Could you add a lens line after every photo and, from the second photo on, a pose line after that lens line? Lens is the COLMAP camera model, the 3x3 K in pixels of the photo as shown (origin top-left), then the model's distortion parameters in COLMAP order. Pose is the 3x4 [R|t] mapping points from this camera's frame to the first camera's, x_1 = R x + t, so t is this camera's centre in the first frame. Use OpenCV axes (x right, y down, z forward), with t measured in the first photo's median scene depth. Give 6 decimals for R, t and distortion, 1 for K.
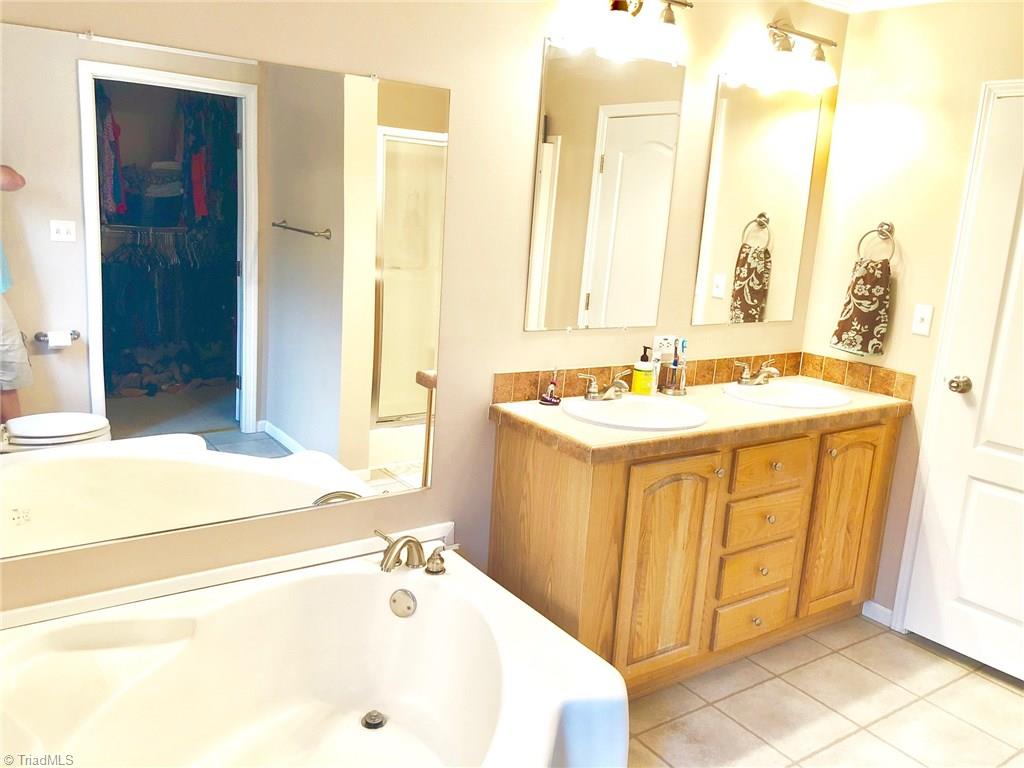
lens RADIAL K [[833.4, 0, 514.7], [0, 833.4, 383.9], [0, 0, 1]] dist [0.052648, -0.095696]
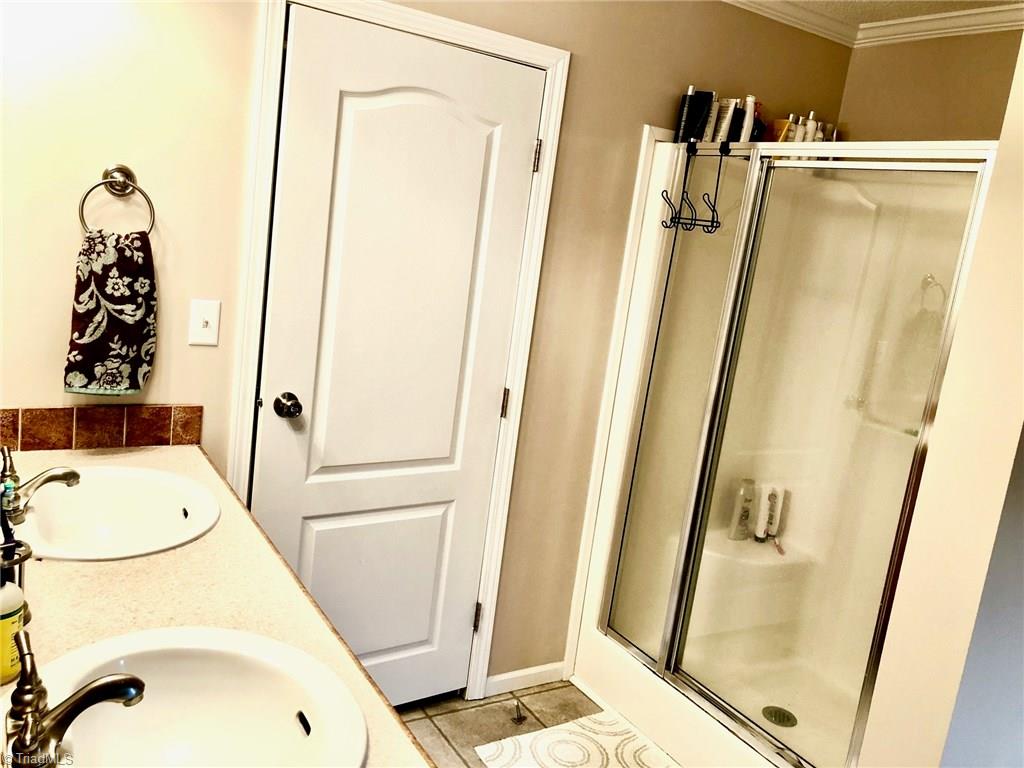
lens RADIAL K [[833.4, 0, 510.5], [0, 833.4, 379.0], [0, 0, 1]] dist [0.052648, -0.095696]
pose [[0.047897, -0.247970, 0.967583, -0.144218], [0.082407, 0.966373, 0.243581, -0.168873], [-0.995447, 0.068069, 0.066721, 0.699328]]
